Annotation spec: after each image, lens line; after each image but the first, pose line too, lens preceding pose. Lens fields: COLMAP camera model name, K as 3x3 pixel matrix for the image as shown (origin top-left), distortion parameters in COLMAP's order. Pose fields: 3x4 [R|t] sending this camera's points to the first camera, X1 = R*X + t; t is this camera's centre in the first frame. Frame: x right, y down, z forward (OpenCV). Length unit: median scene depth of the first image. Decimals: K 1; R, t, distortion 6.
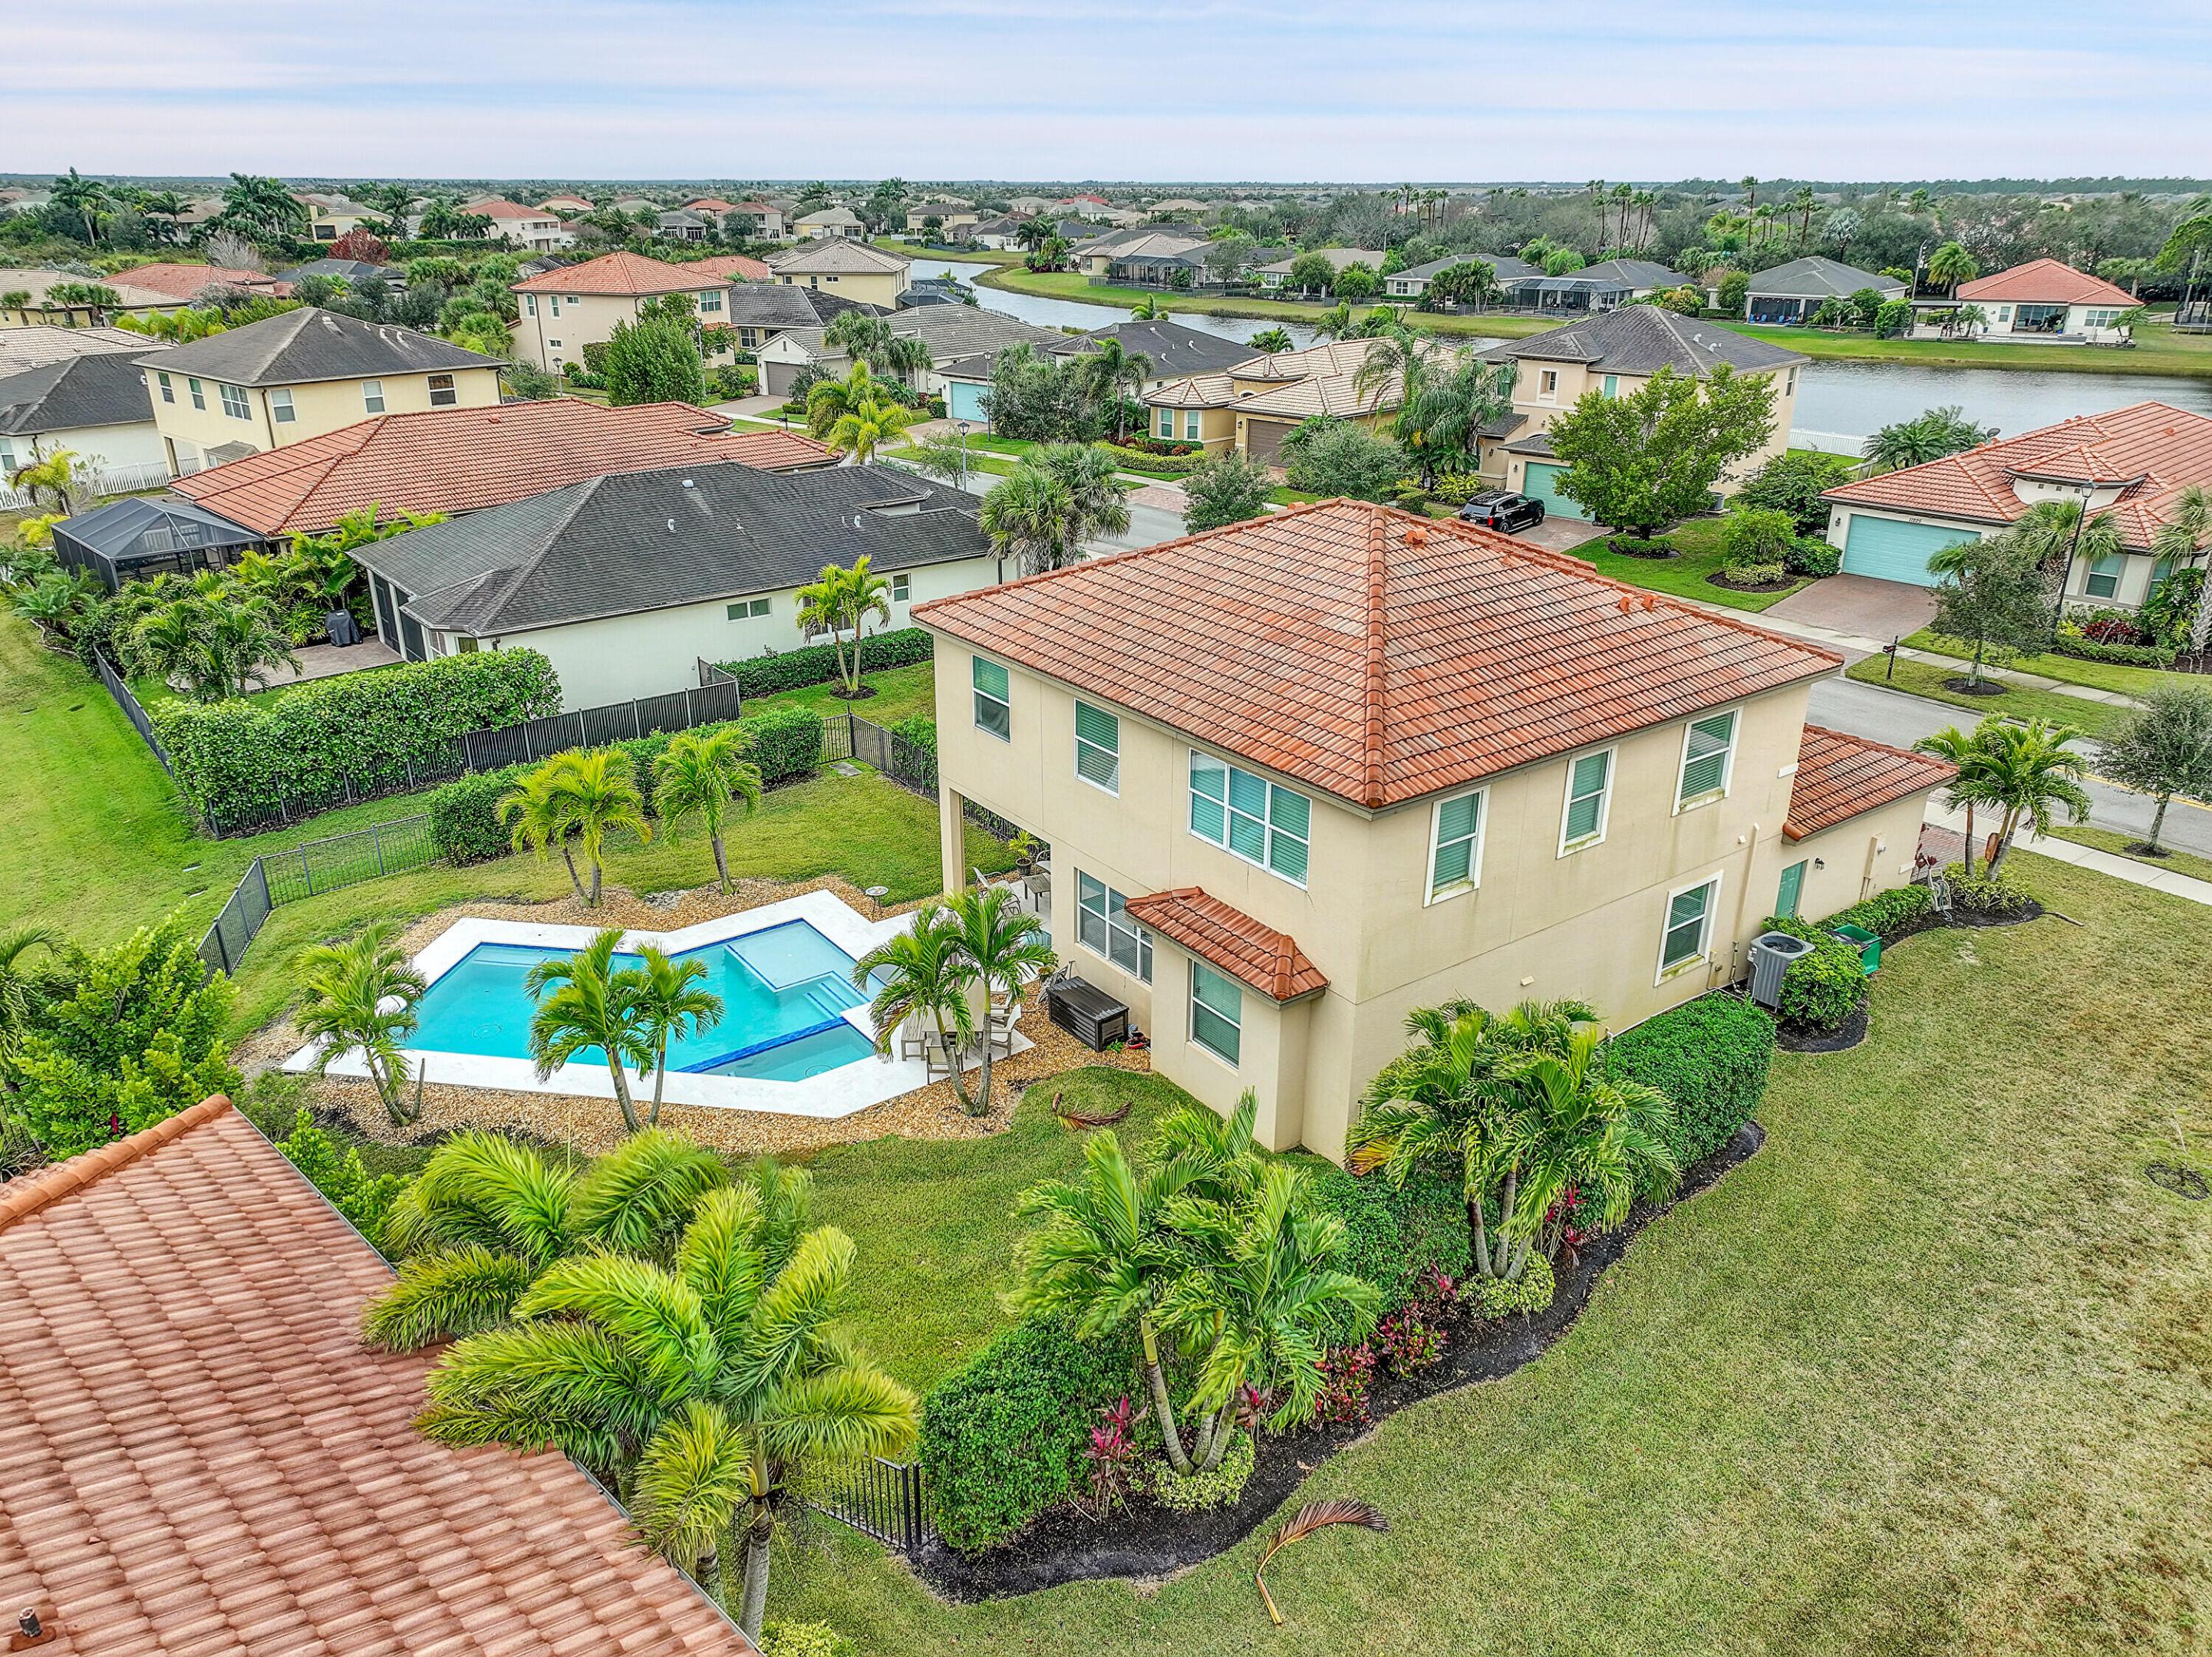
lens RADIAL K [[1548.5, 0, 1106.0], [0, 1548.5, 828.5], [0, 0, 1]] dist [0.002864, 0.005920]
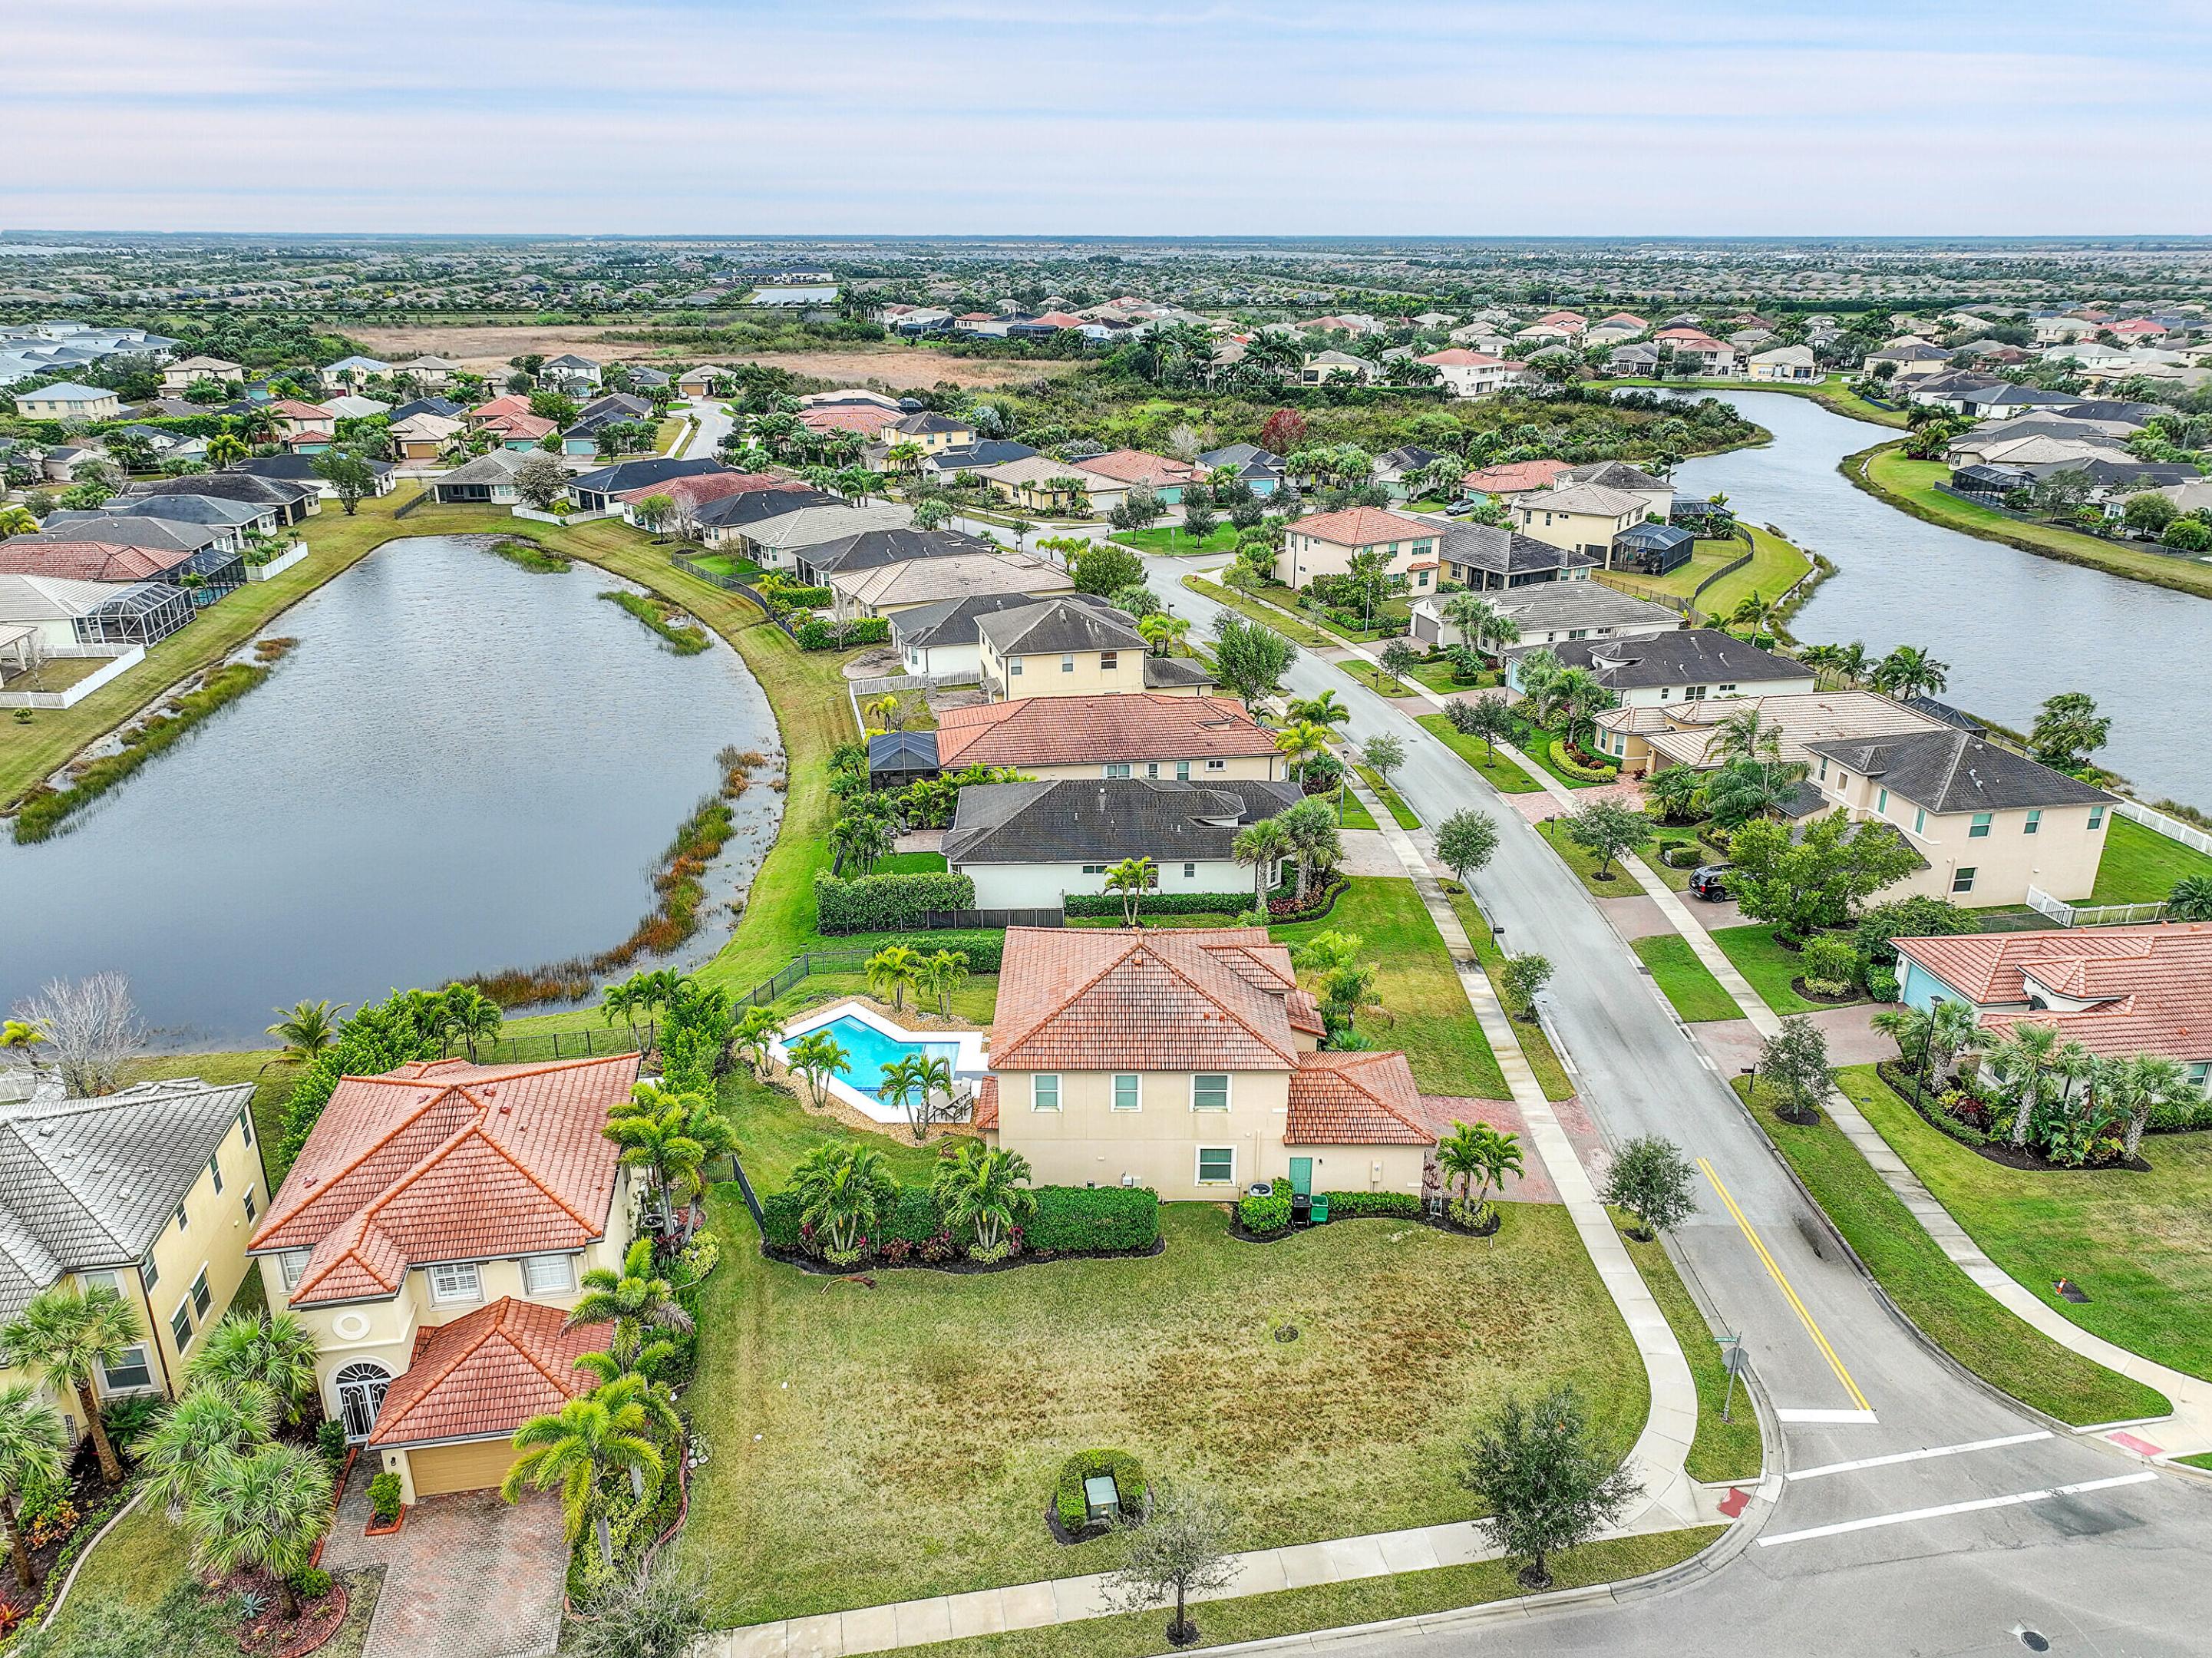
lens RADIAL K [[1542.5, 0, 1106.0], [0, 1542.5, 829.0], [0, 0, 1]] dist [0.004798, 0.002612]
pose [[0.806559, 0.210535, -0.552393, 0.517765], [-0.227506, 0.973009, 0.038660, -0.170629], [0.545622, 0.094491, 0.832687, -0.357668]]
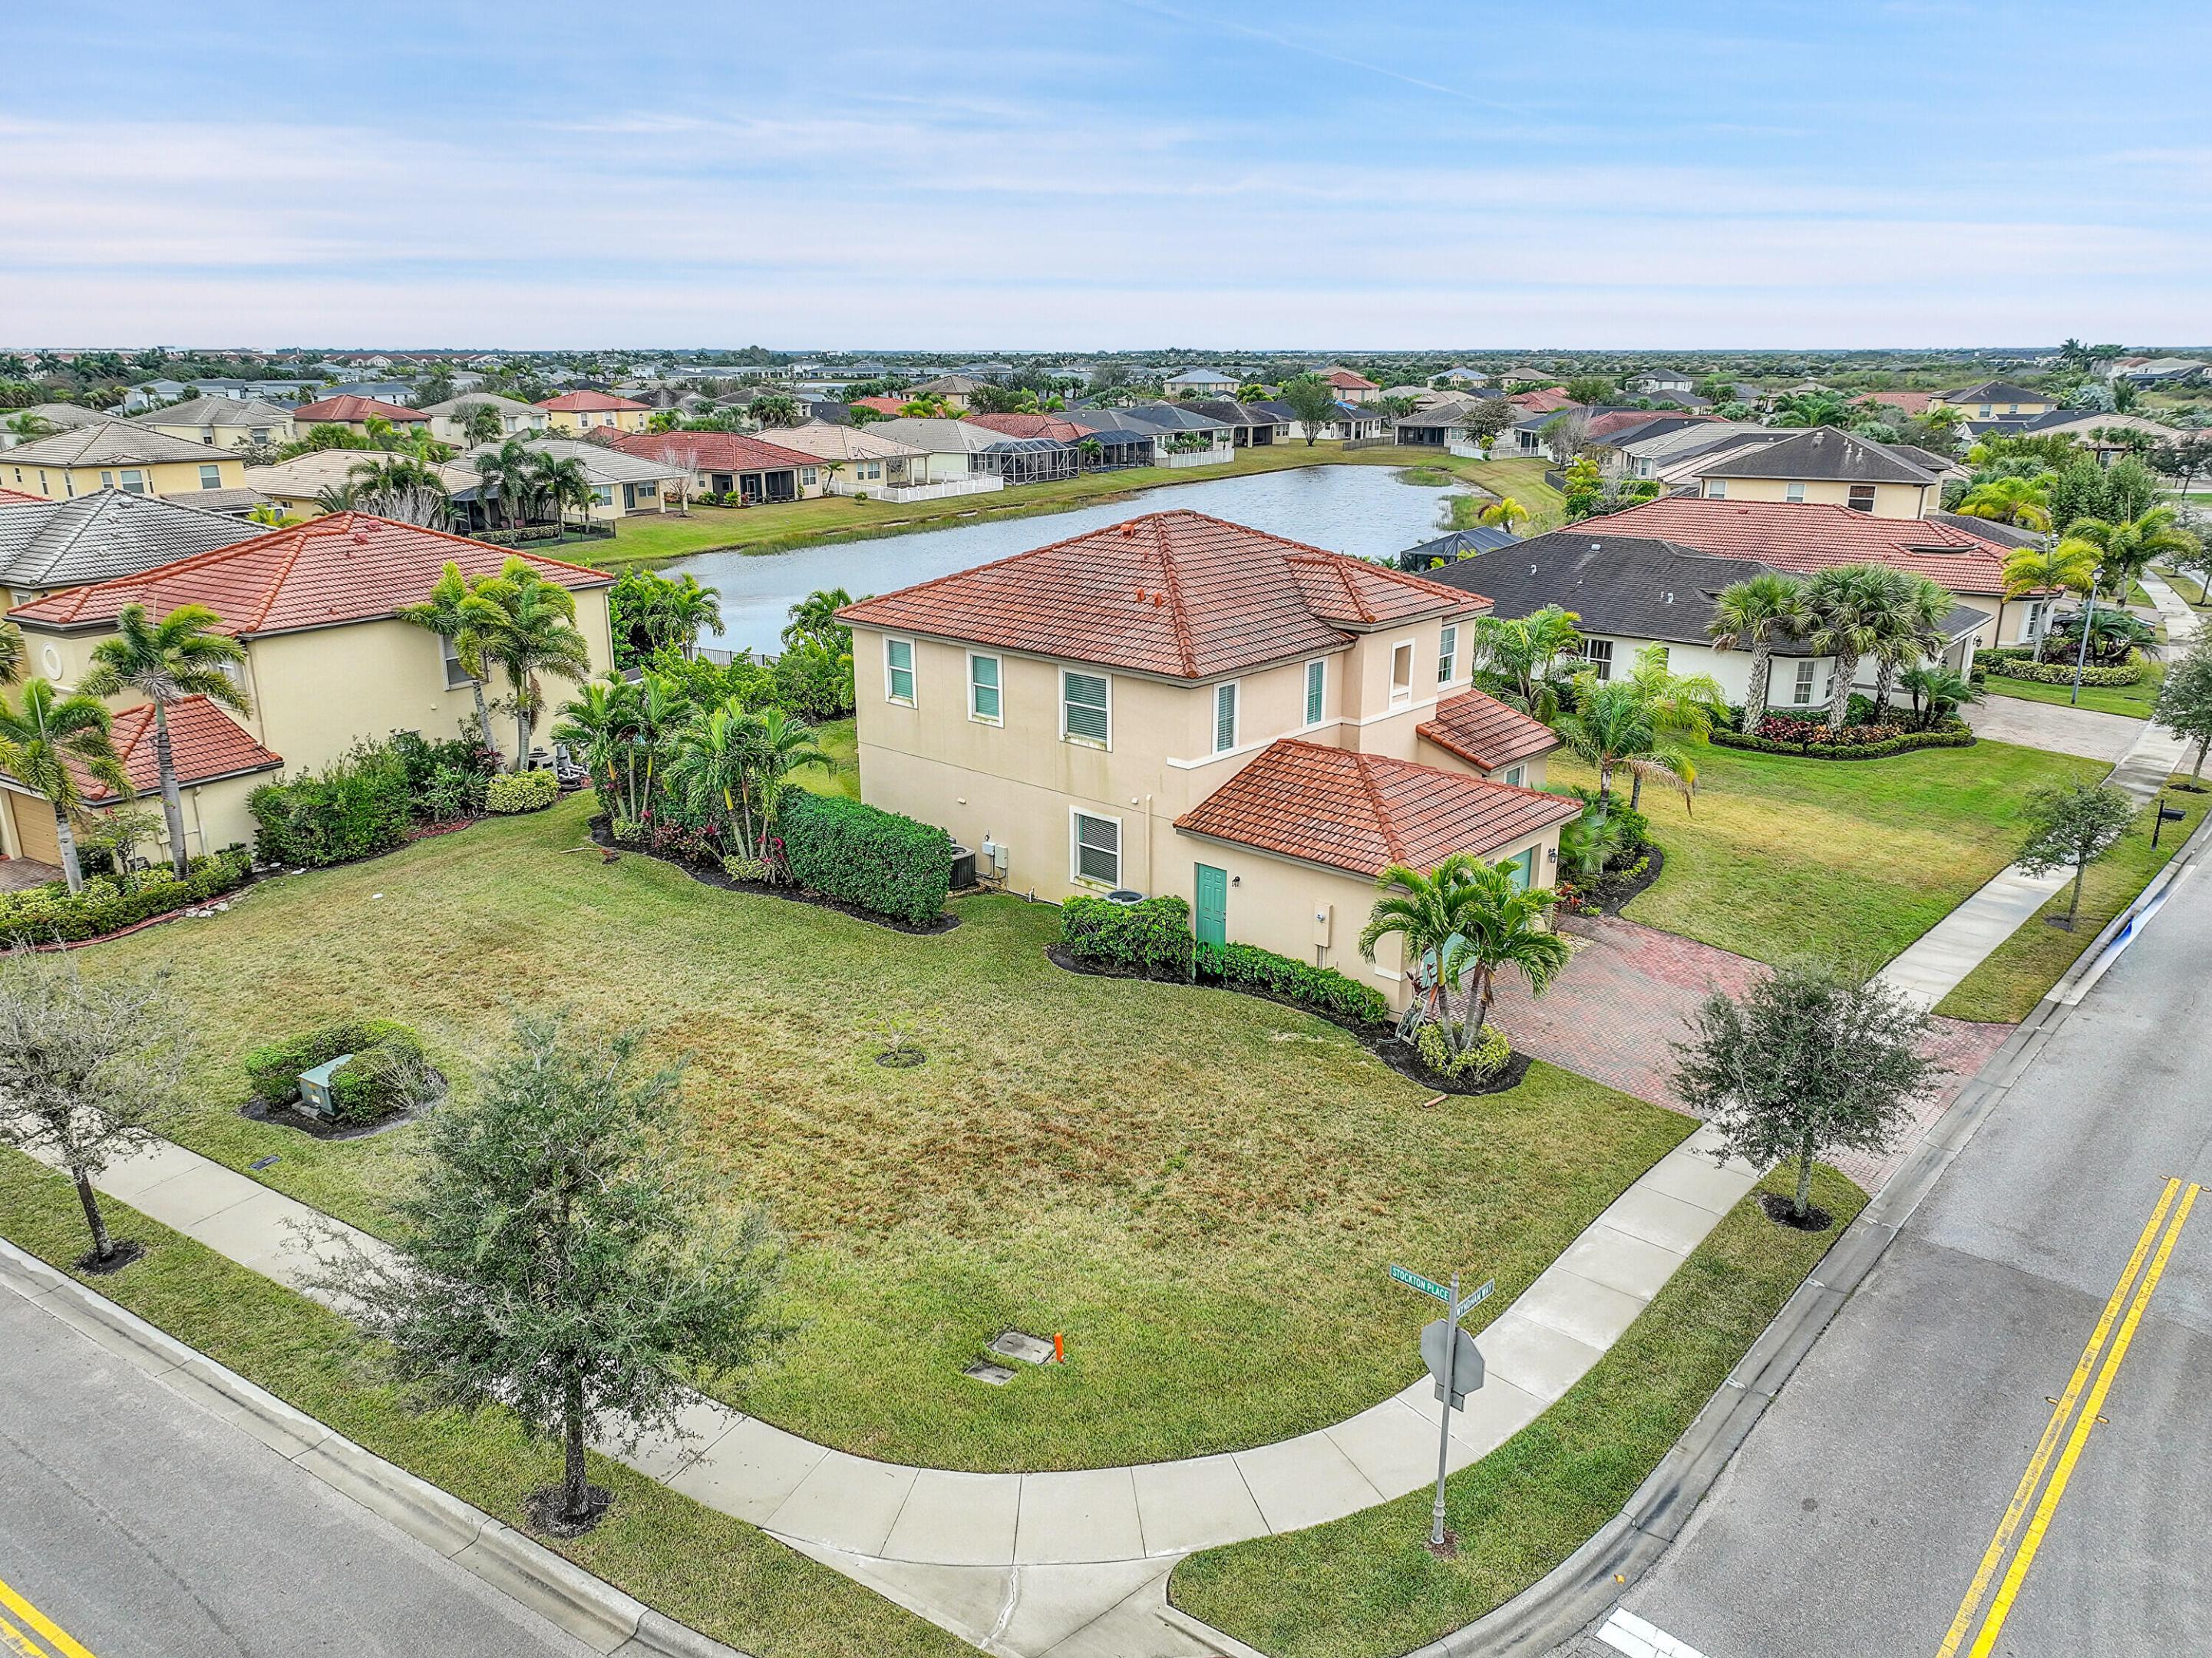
lens RADIAL K [[1548.7, 0, 1106.0], [0, 1548.7, 829.0], [0, 0, 1]] dist [0.002864, 0.005920]
pose [[0.198048, 0.285465, -0.937703, 0.601733], [-0.374036, 0.906271, 0.196898, -0.079241], [0.906021, 0.311739, 0.286260, 0.244681]]
